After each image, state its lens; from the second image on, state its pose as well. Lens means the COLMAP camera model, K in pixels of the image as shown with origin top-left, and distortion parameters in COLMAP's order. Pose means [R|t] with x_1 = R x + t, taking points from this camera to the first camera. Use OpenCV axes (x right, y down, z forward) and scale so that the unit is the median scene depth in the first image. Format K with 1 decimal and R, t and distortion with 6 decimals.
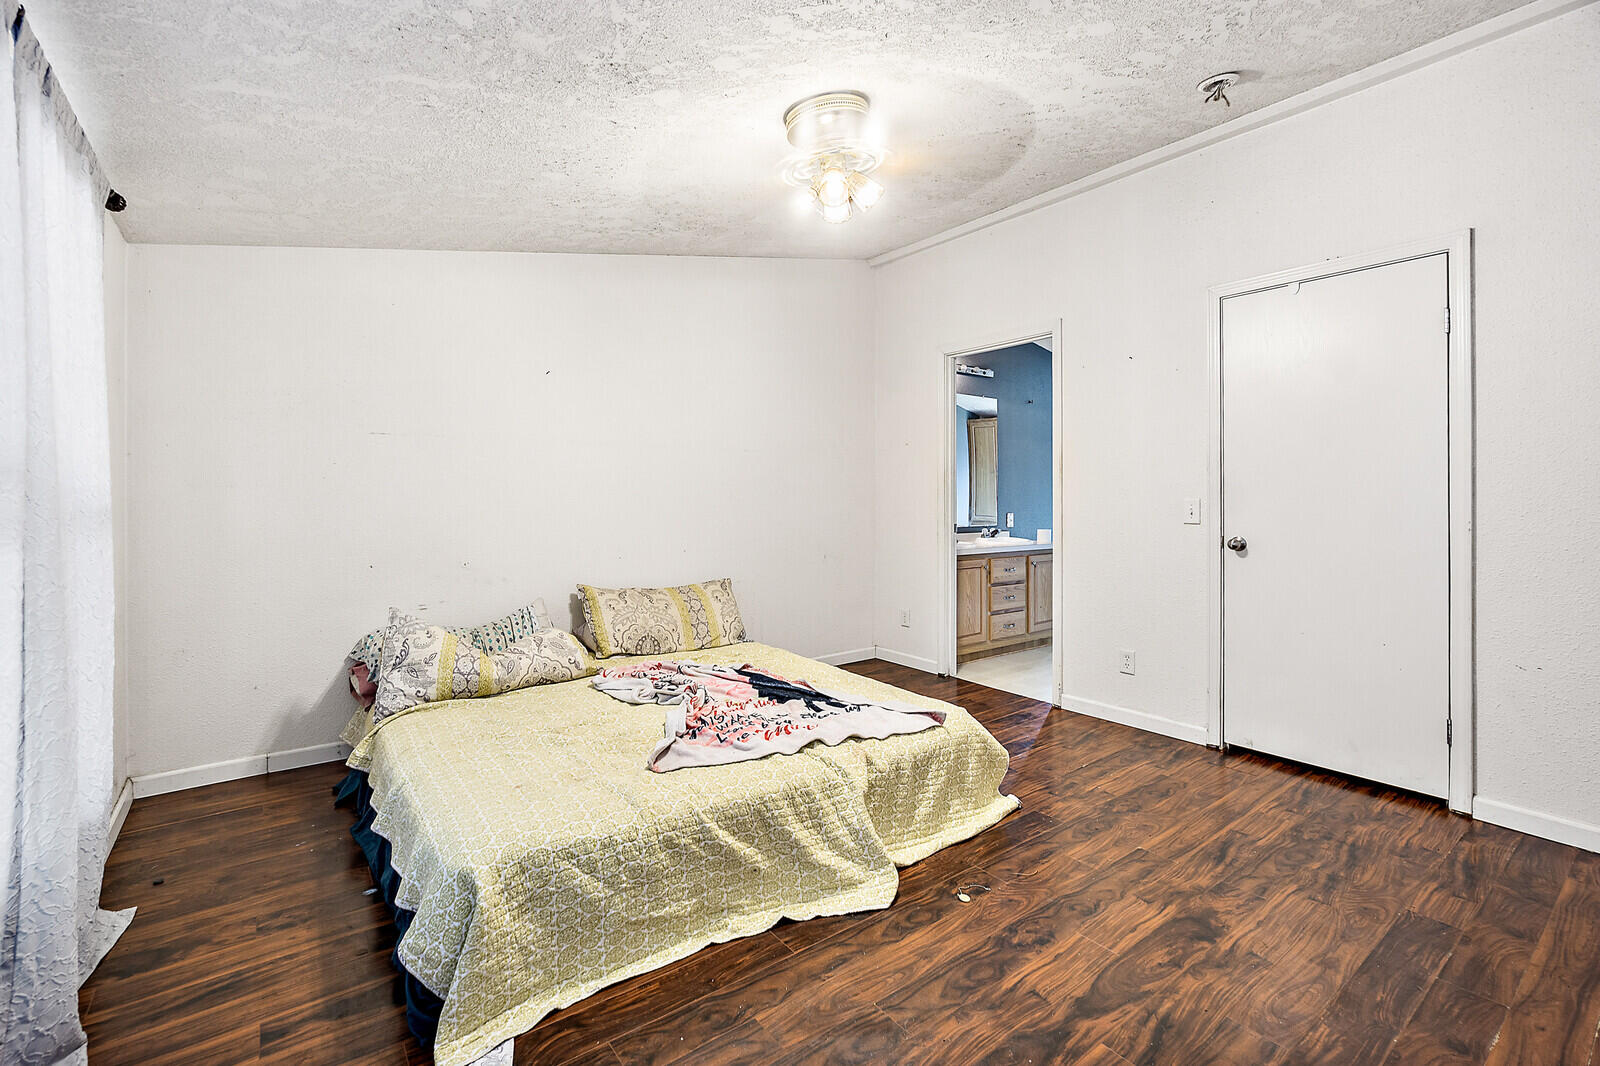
lens RADIAL K [[701.0, 0, 780.2], [0, 701.0, 499.4], [0, 0, 1]] dist [-0.020624, 0.006800]
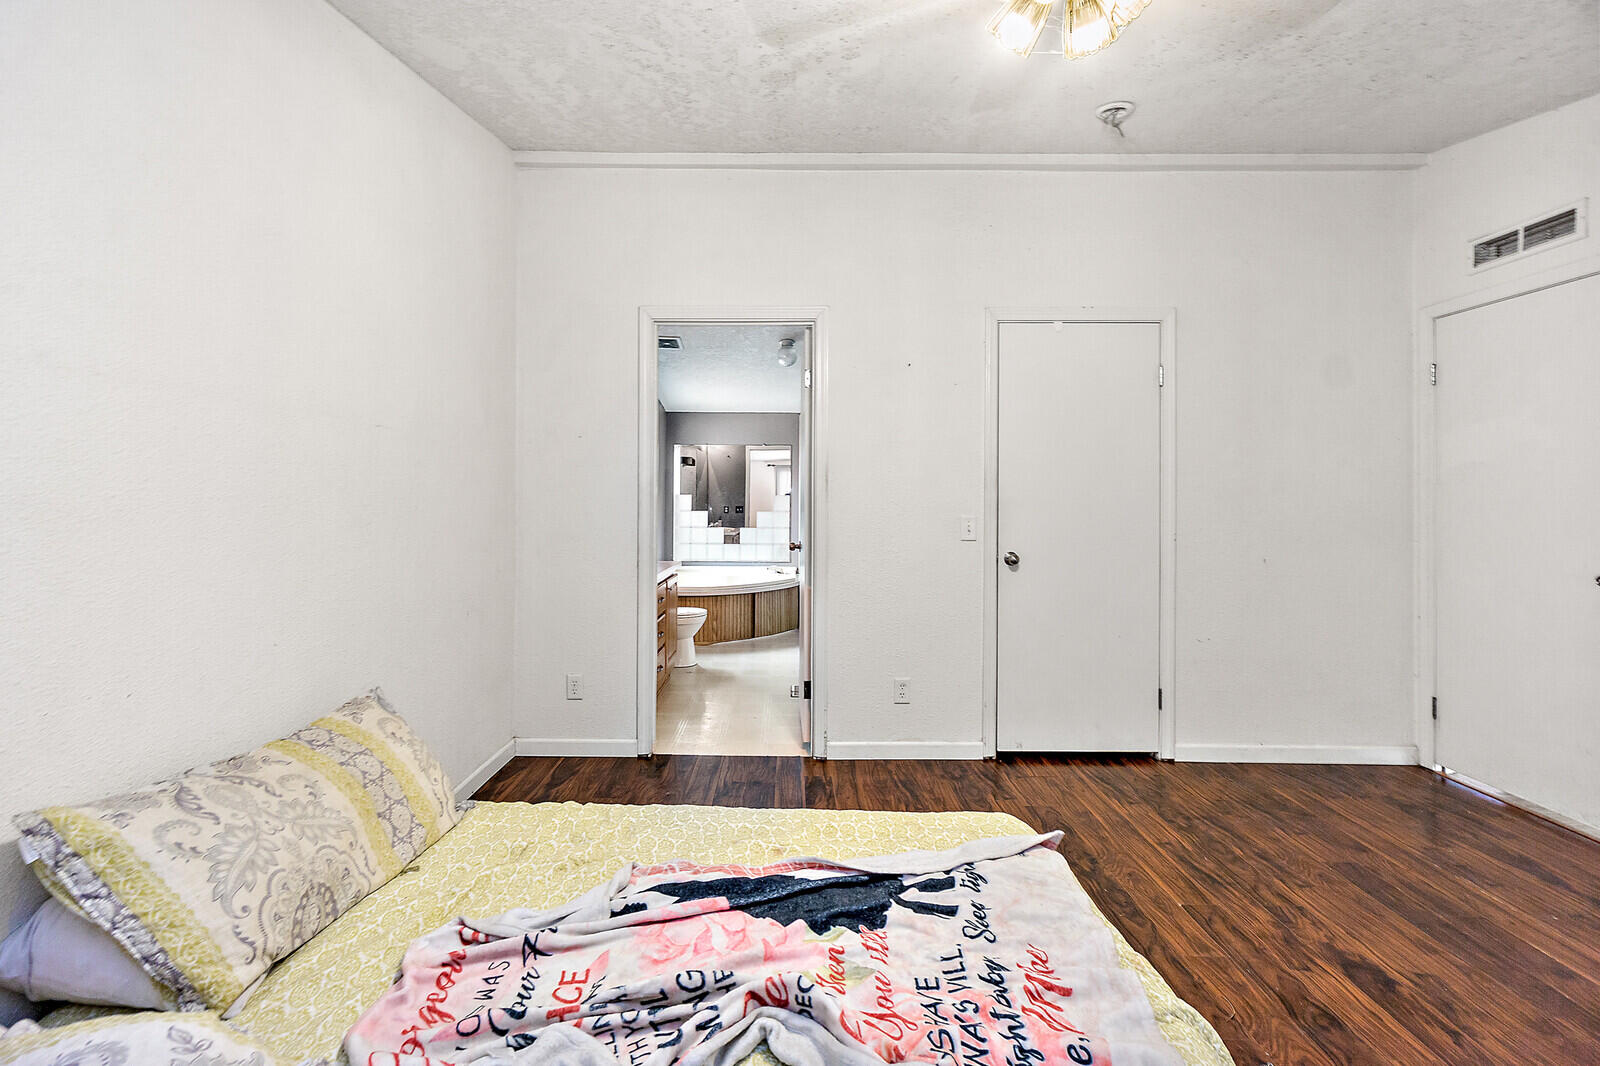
lens RADIAL K [[701.0, 0, 788.0], [0, 701.0, 500.6], [0, 0, 1]] dist [-0.020624, 0.006800]
pose [[0.596874, 0.002711, 0.802330, -0.389210], [-0.001972, 0.999996, -0.001912, -0.021161], [-0.802332, -0.000441, 0.596877, 0.642219]]
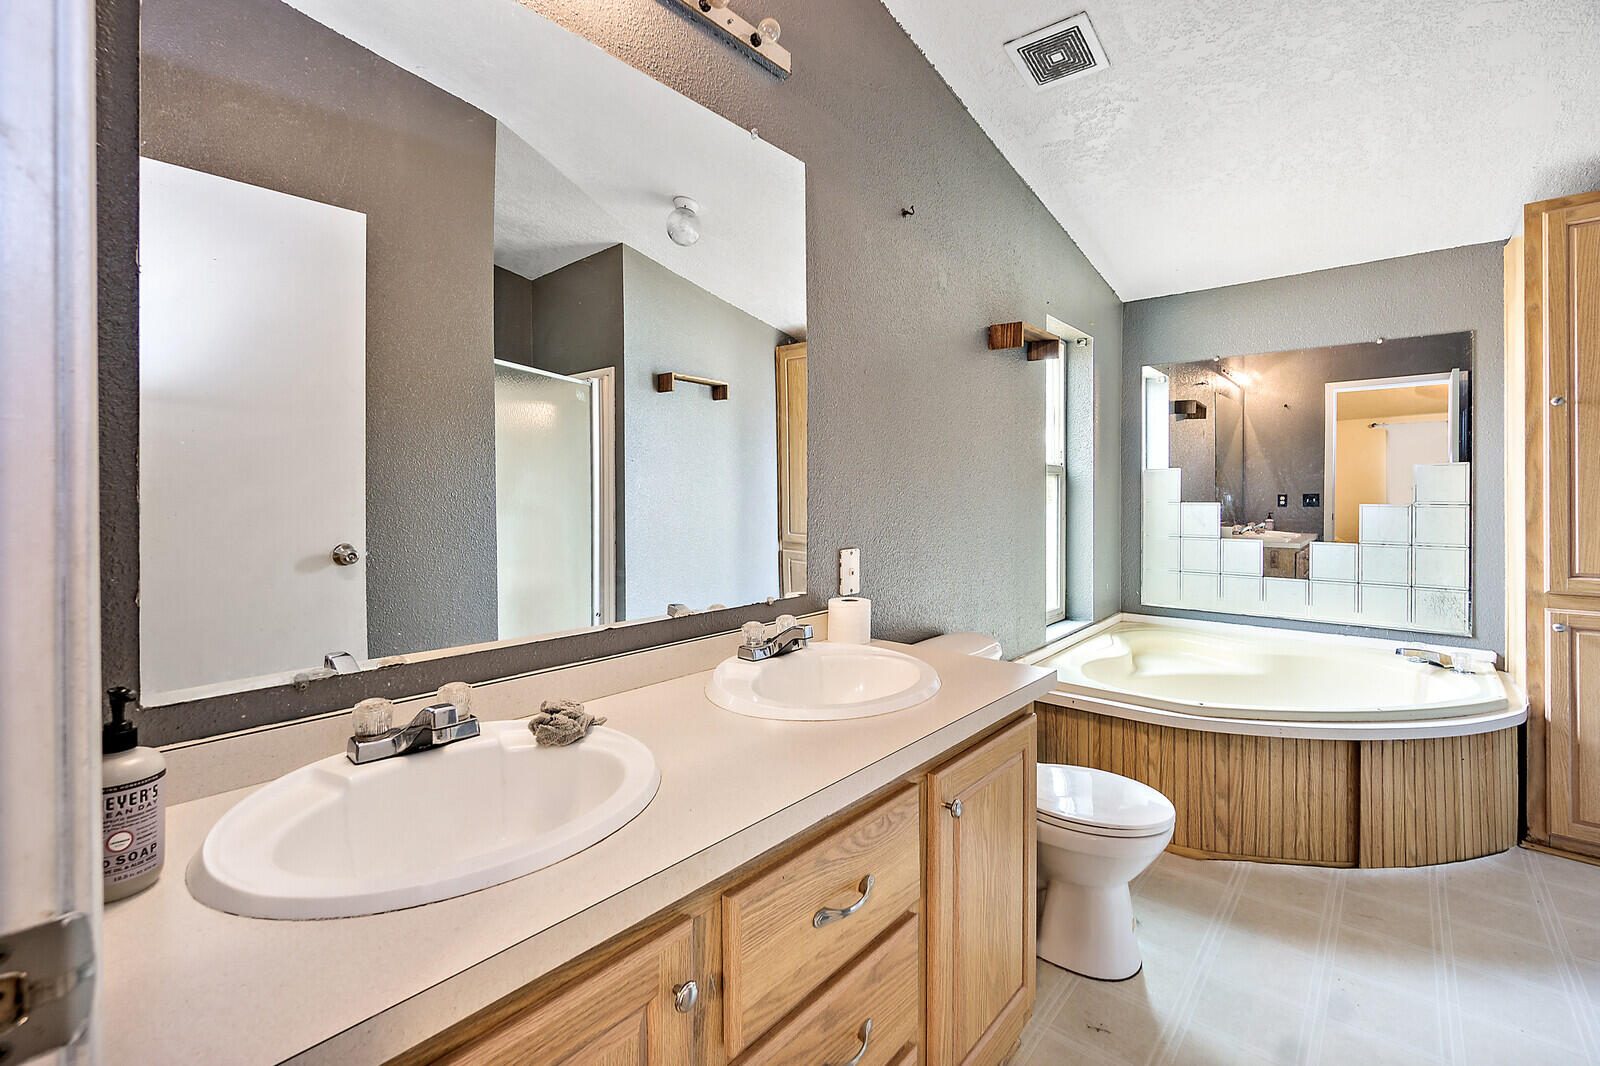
lens RADIAL K [[701.0, 0, 775.7], [0, 701.0, 494.3], [0, 0, 1]] dist [-0.020624, 0.006800]
pose [[0.979320, -0.005139, 0.202252, 0.450391], [0.004995, 0.999987, 0.001219, -0.006908], [-0.202256, -0.000184, 0.979333, 1.354713]]
